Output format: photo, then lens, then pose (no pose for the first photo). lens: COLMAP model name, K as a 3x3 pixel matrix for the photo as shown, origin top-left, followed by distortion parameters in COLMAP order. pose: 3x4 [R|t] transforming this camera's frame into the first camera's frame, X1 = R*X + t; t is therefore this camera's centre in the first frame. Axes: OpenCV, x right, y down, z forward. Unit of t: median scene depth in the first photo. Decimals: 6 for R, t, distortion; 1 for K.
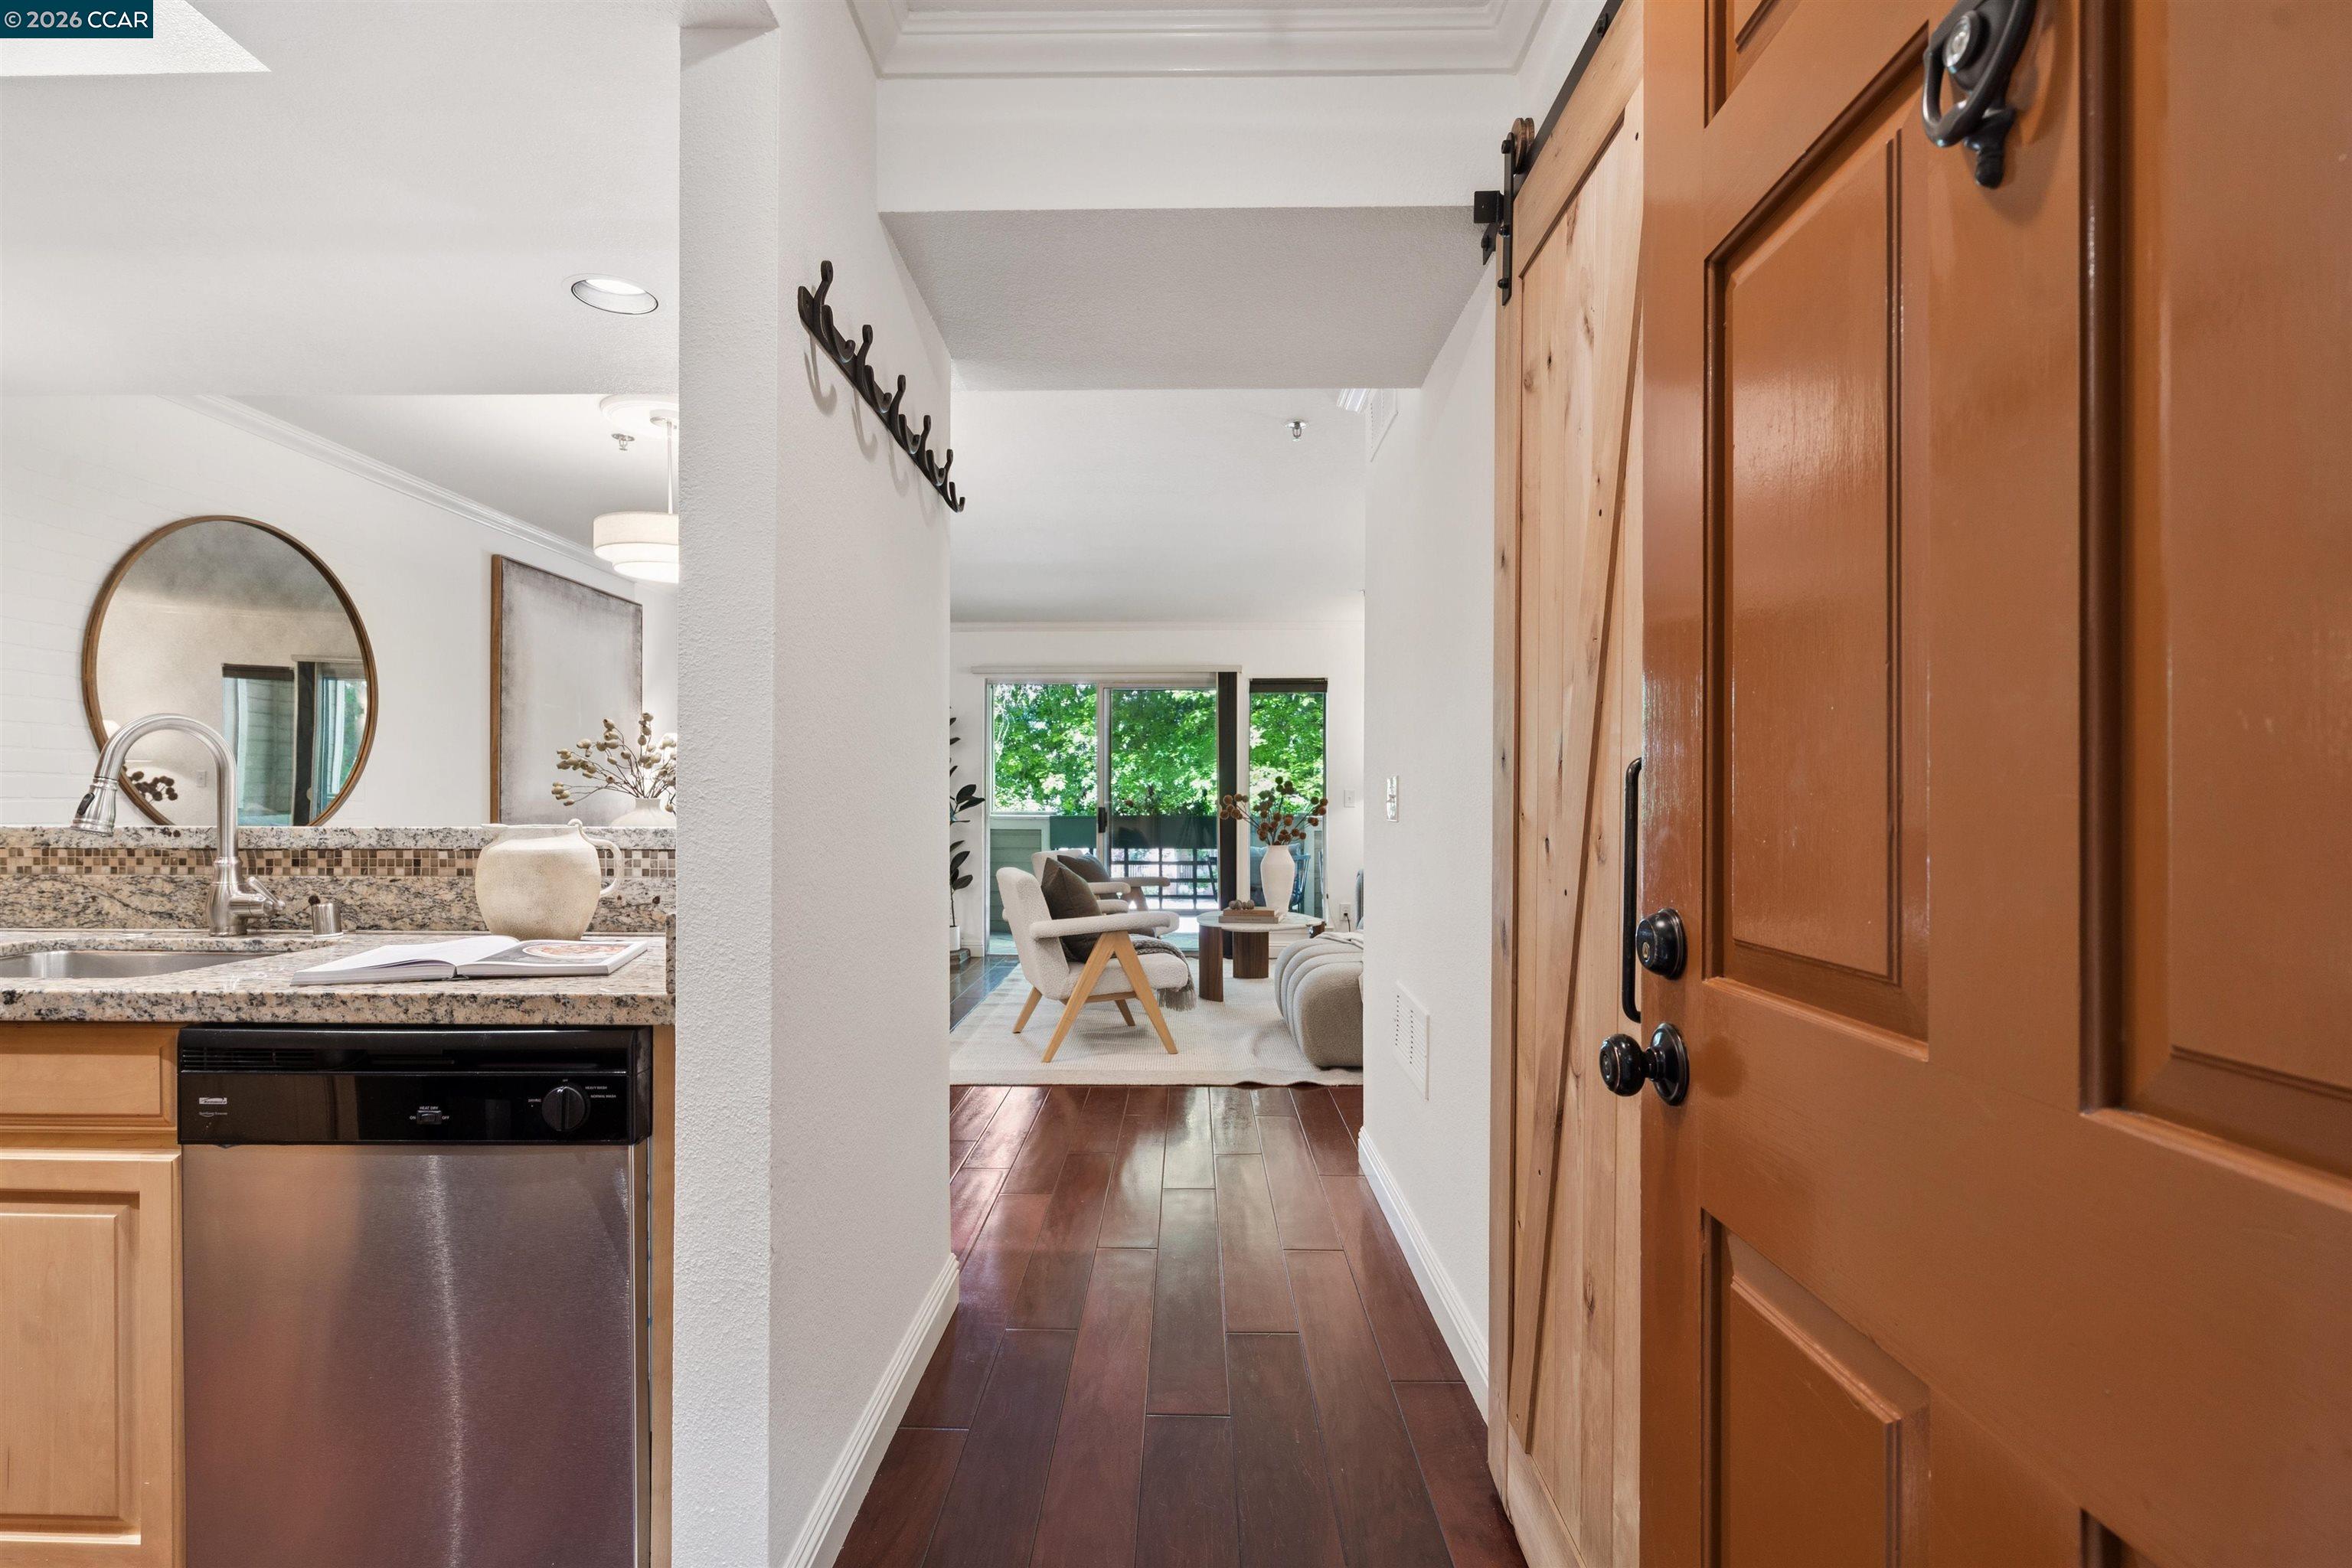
lens RADIAL K [[1072.4, 0, 1132.0], [0, 1072.4, 803.4], [0, 0, 1]] dist [-0.005453, 0.001880]
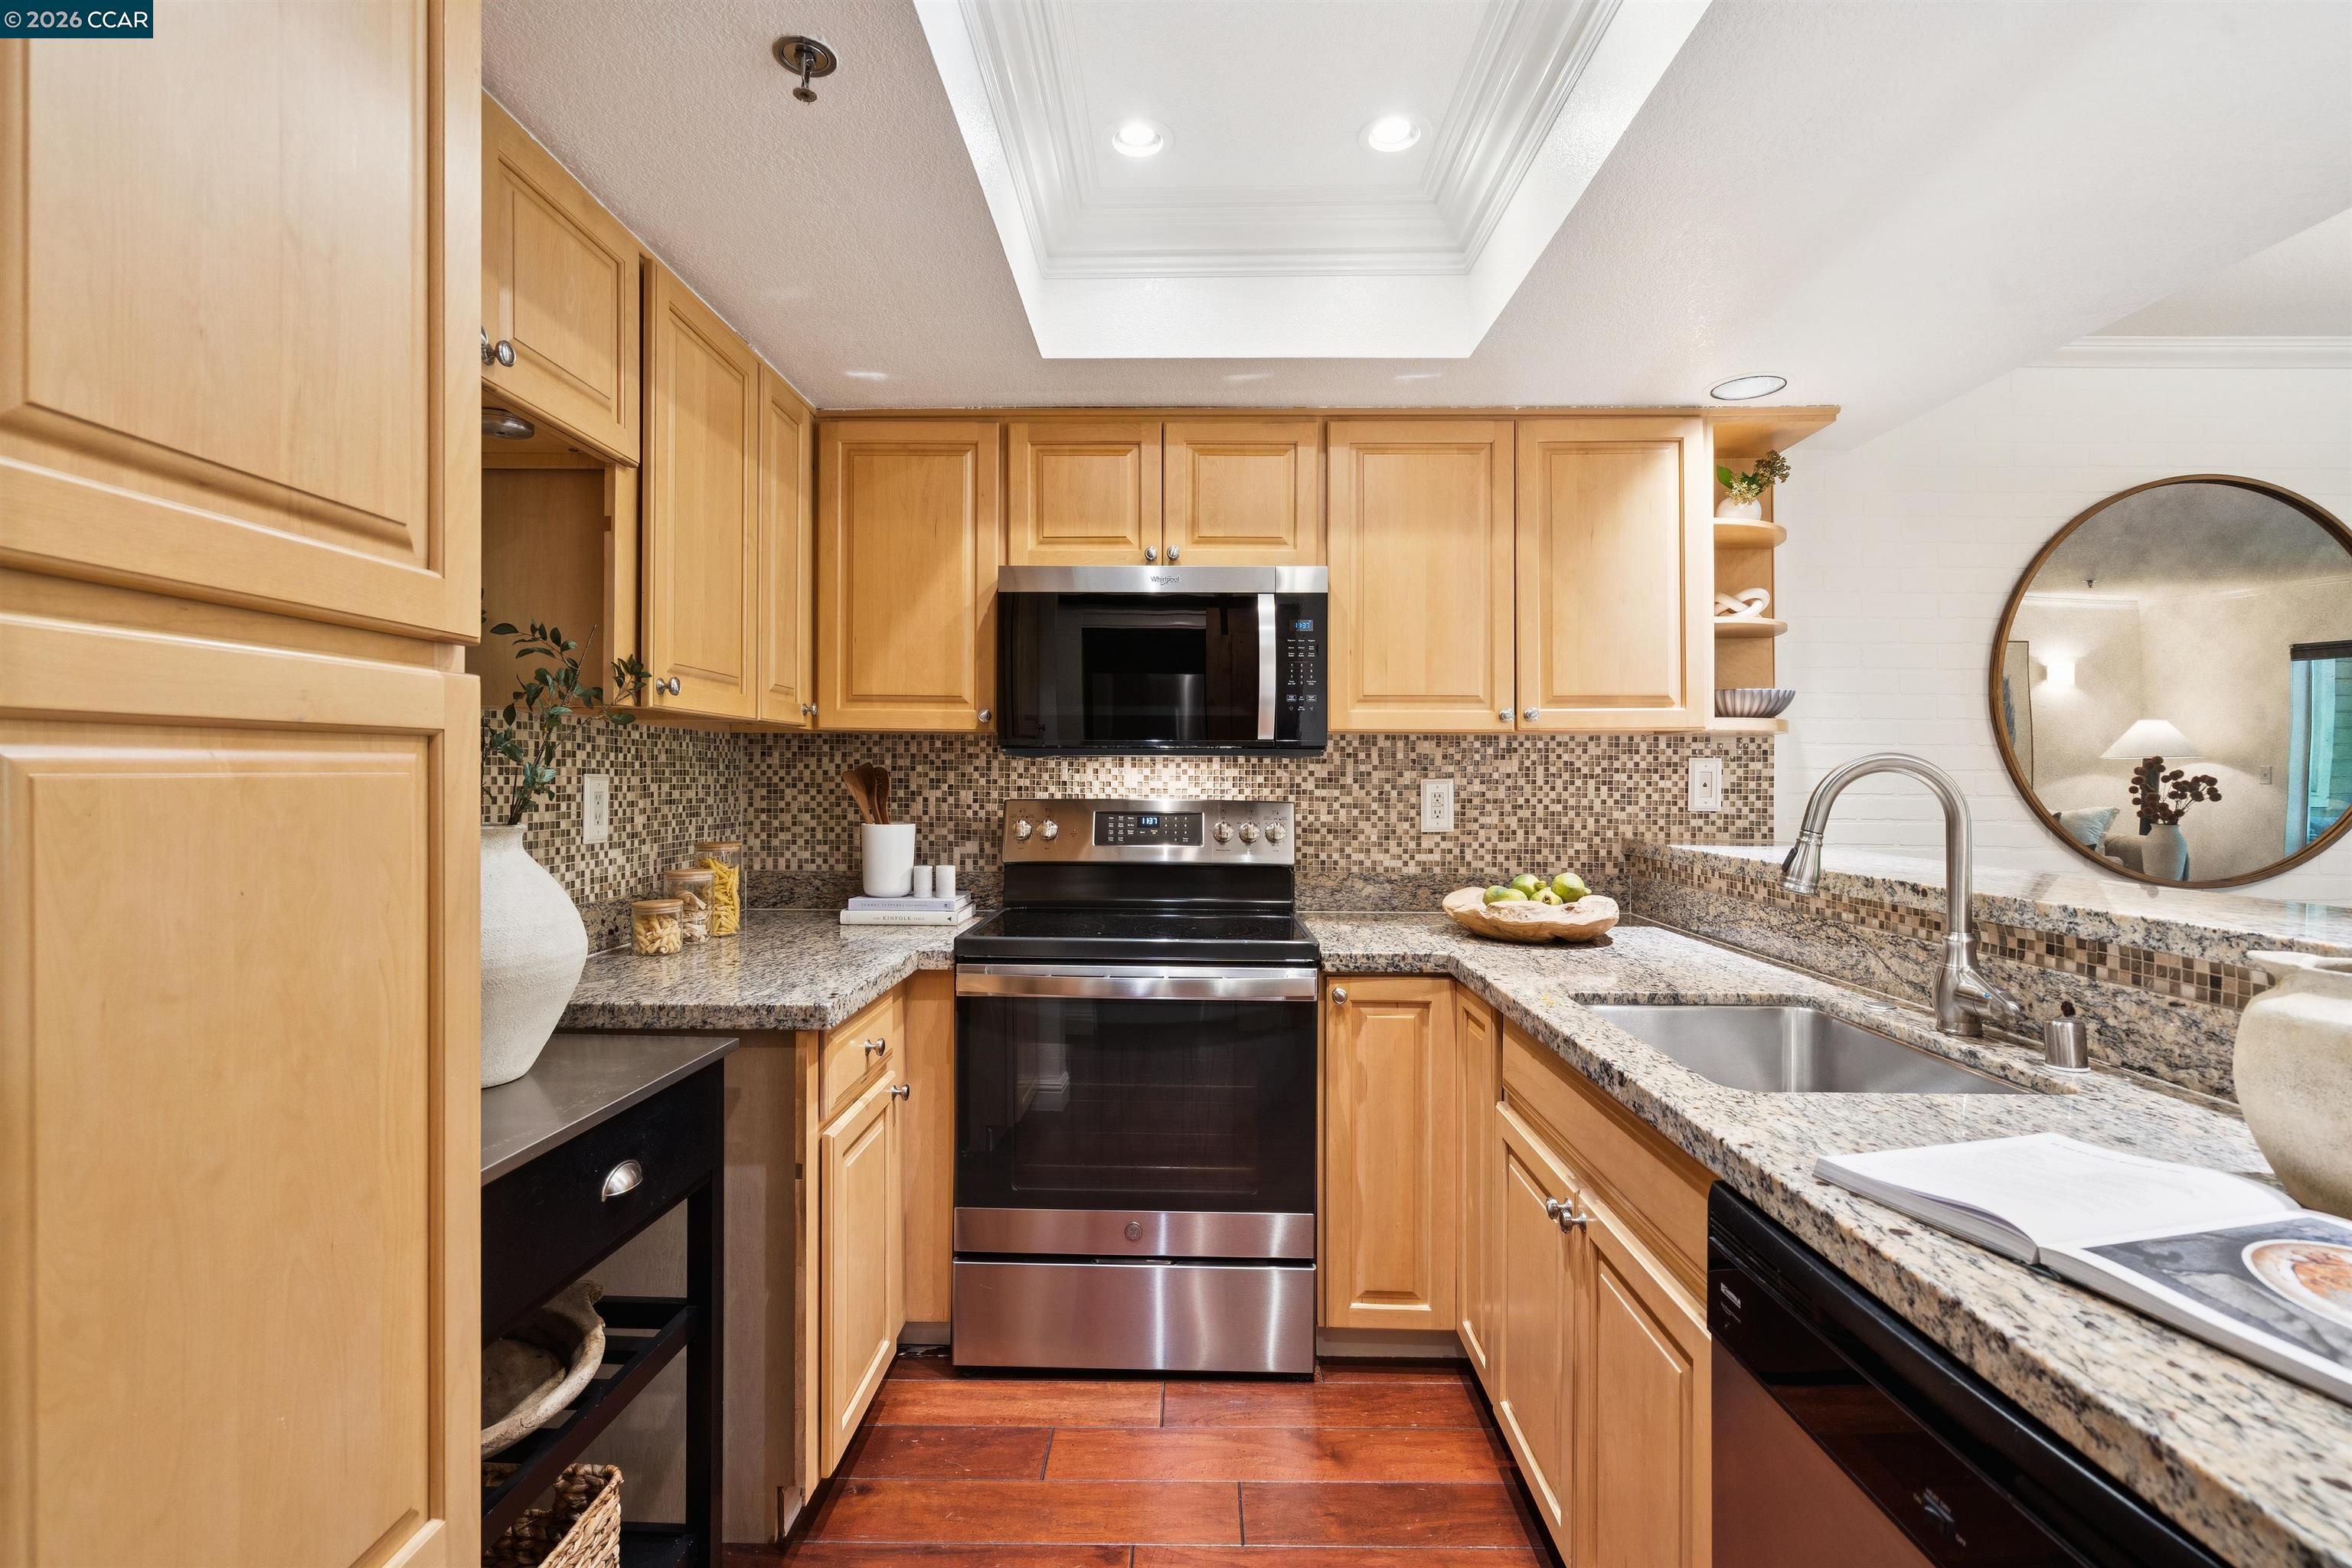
lens RADIAL K [[1072.4, 0, 1188.4], [0, 1072.4, 785.9], [0, 0, 1]] dist [-0.005453, 0.001880]
pose [[0.031836, 0.005446, -0.999478, -0.051680], [-0.009275, 0.999944, 0.005153, -0.032571], [0.999450, 0.009106, 0.031885, 0.246066]]
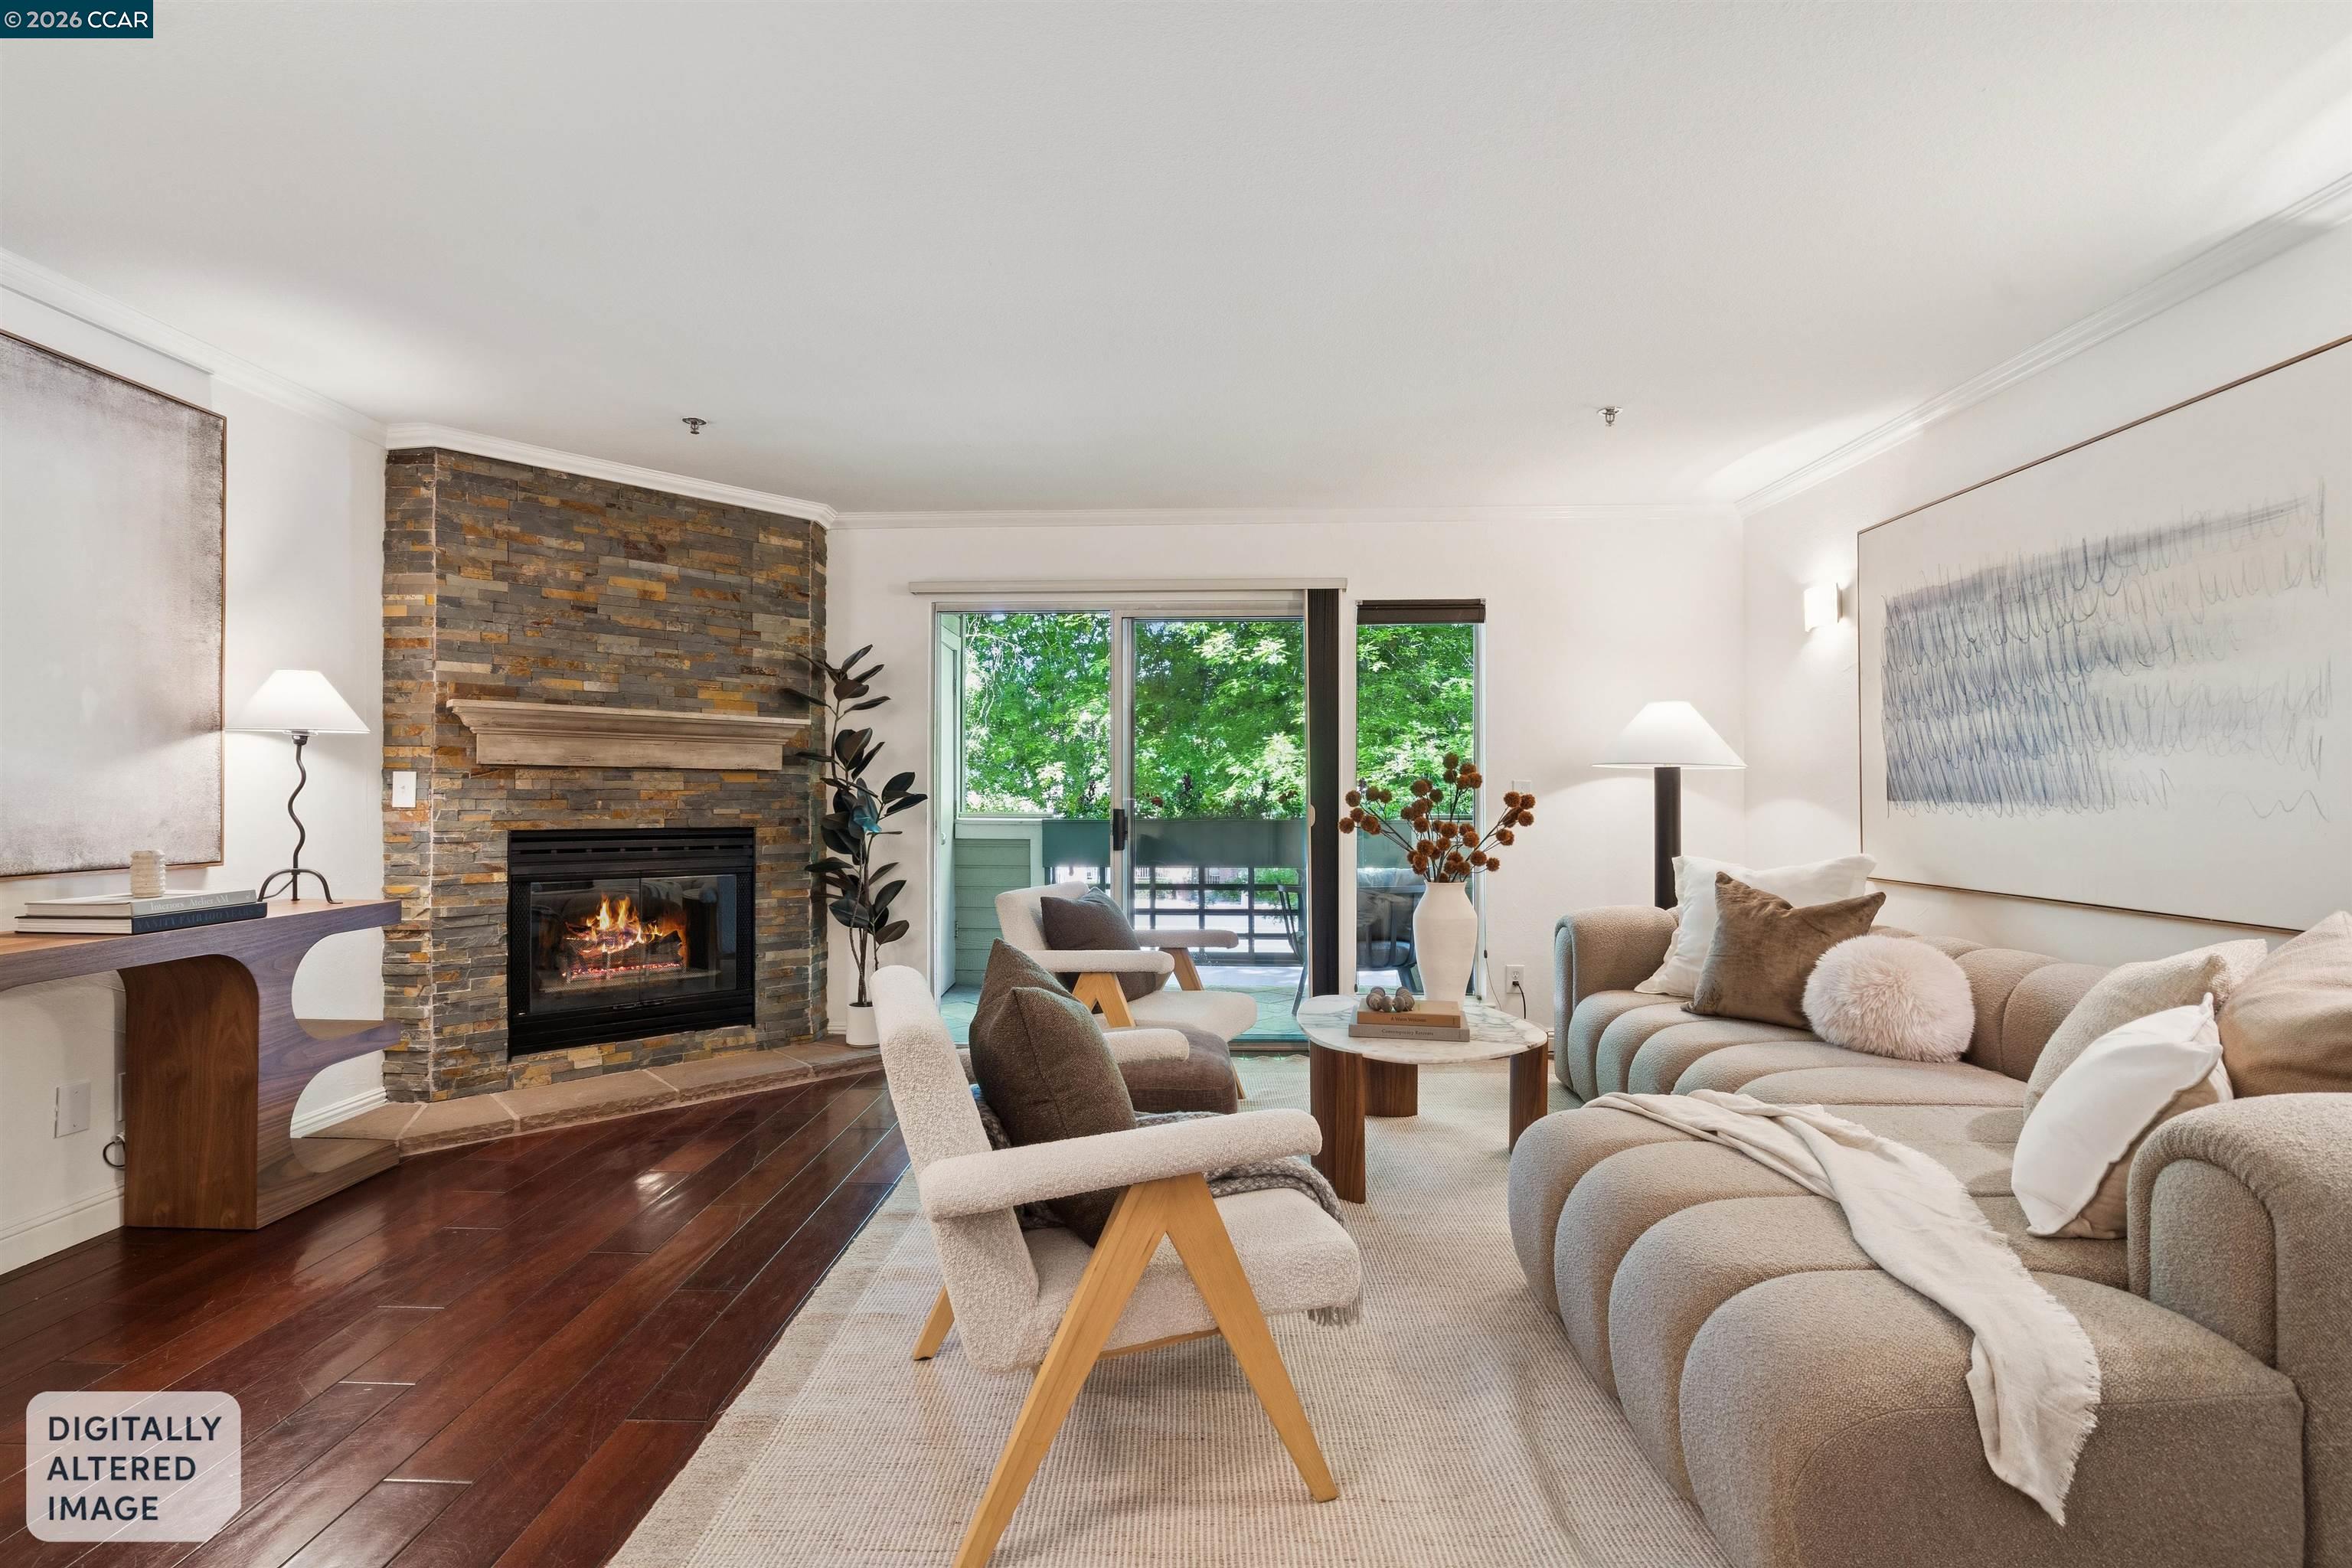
lens RADIAL K [[1072.4, 0, 1156.9], [0, 1072.4, 787.7], [0, 0, 1]] dist [-0.005453, 0.001880]
pose [[0.999904, -0.000221, 0.013852, -0.042231], [0.000348, 0.999958, -0.009172, -0.007667], [-0.013850, 0.009176, 0.999862, 1.066889]]
